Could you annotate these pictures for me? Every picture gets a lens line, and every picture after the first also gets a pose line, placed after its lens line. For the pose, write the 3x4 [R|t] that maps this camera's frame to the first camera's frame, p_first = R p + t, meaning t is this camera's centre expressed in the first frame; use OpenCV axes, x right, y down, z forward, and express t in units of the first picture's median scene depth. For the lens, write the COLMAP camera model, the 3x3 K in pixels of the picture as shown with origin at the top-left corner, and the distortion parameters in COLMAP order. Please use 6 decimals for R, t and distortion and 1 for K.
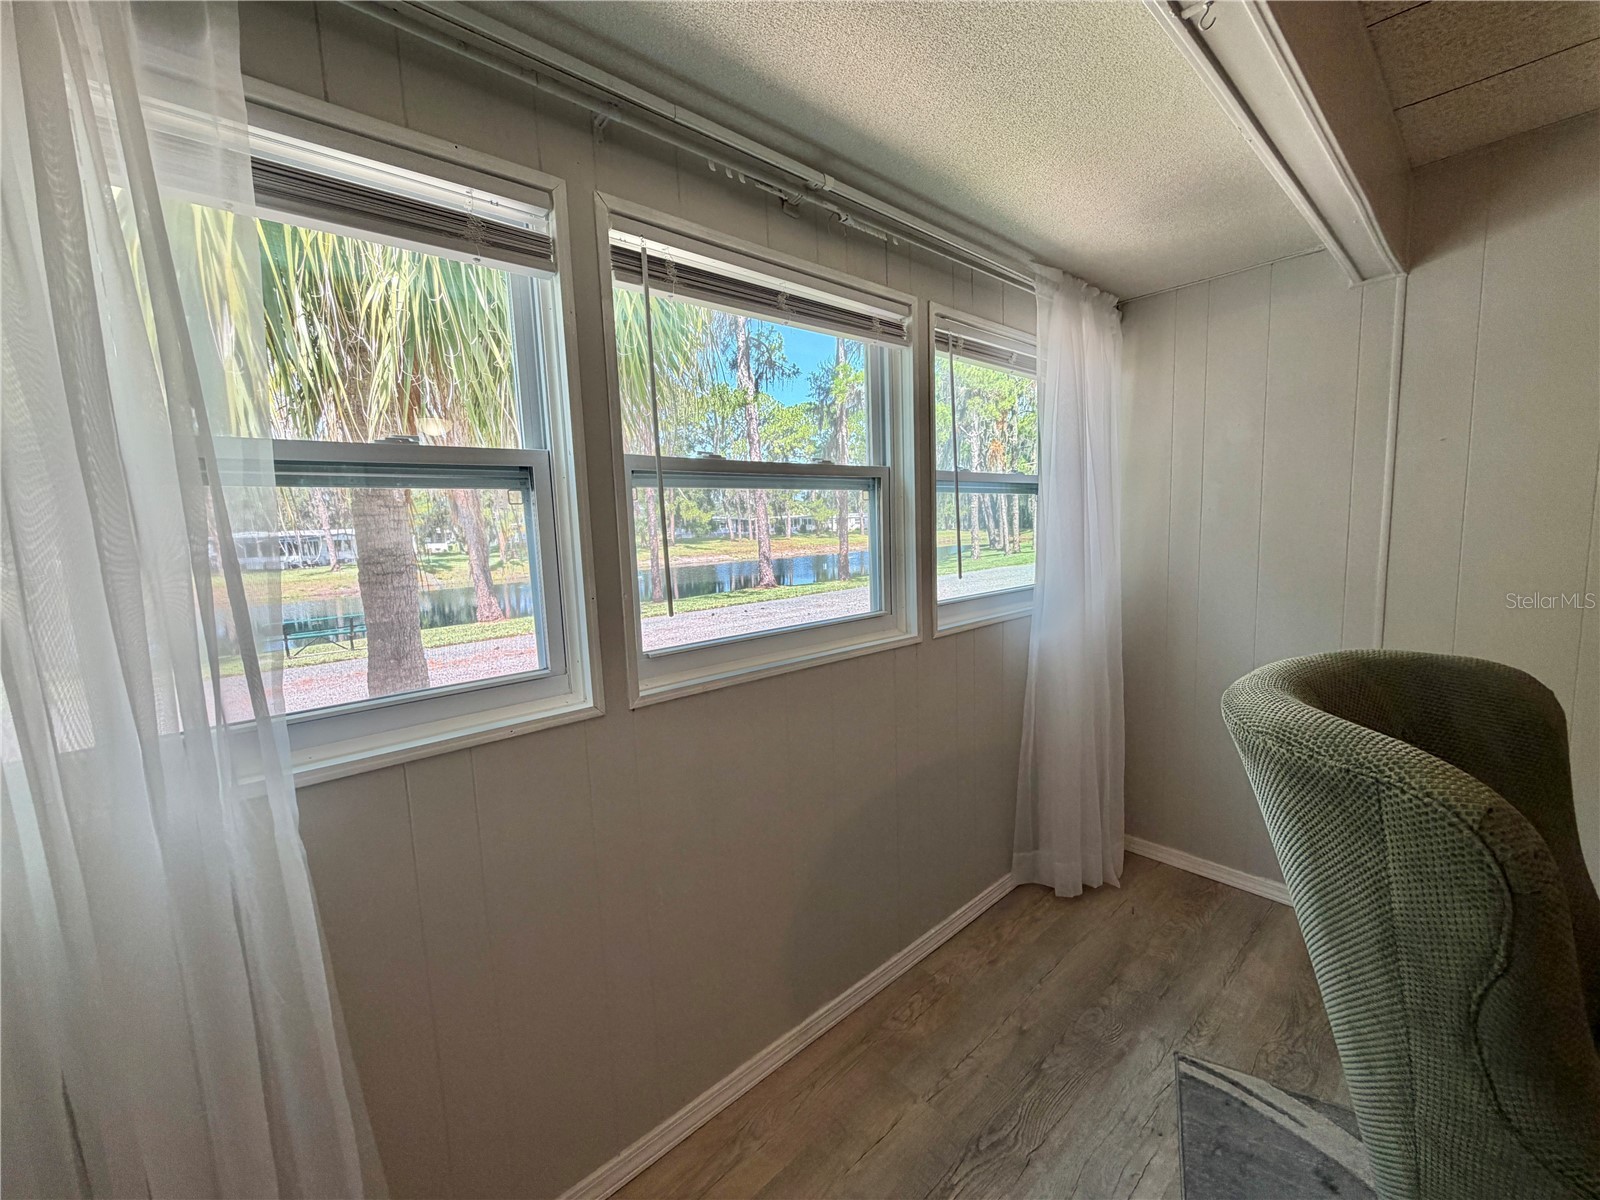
lens RADIAL K [[636.9, 0, 809.2], [0, 636.9, 607.0], [0, 0, 1]] dist [0.001104, -0.000685]
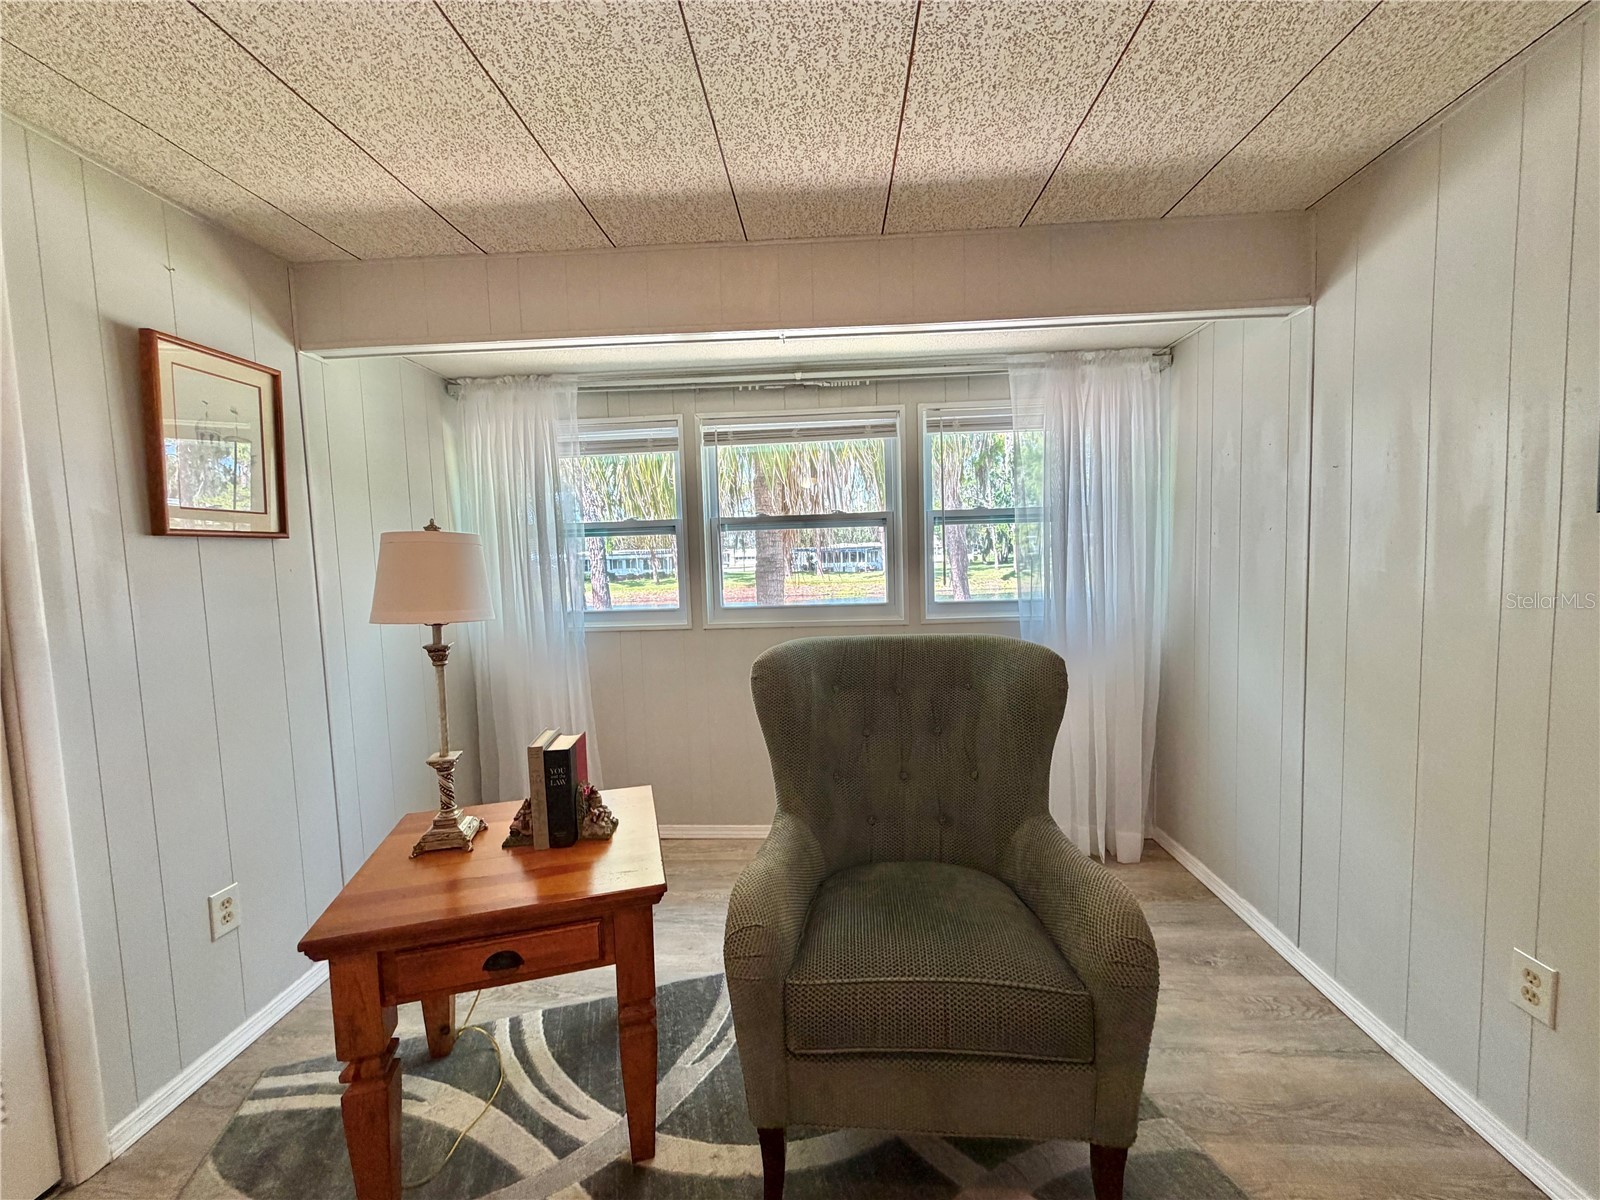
lens RADIAL K [[636.9, 0, 796.9], [0, 636.9, 595.8], [0, 0, 1]] dist [0.001104, -0.000685]
pose [[0.705633, 0.063906, -0.705690, 1.135622], [-0.090197, 0.995924, 0.000000, 0.008787], [0.702814, 0.063651, 0.708521, -0.278526]]
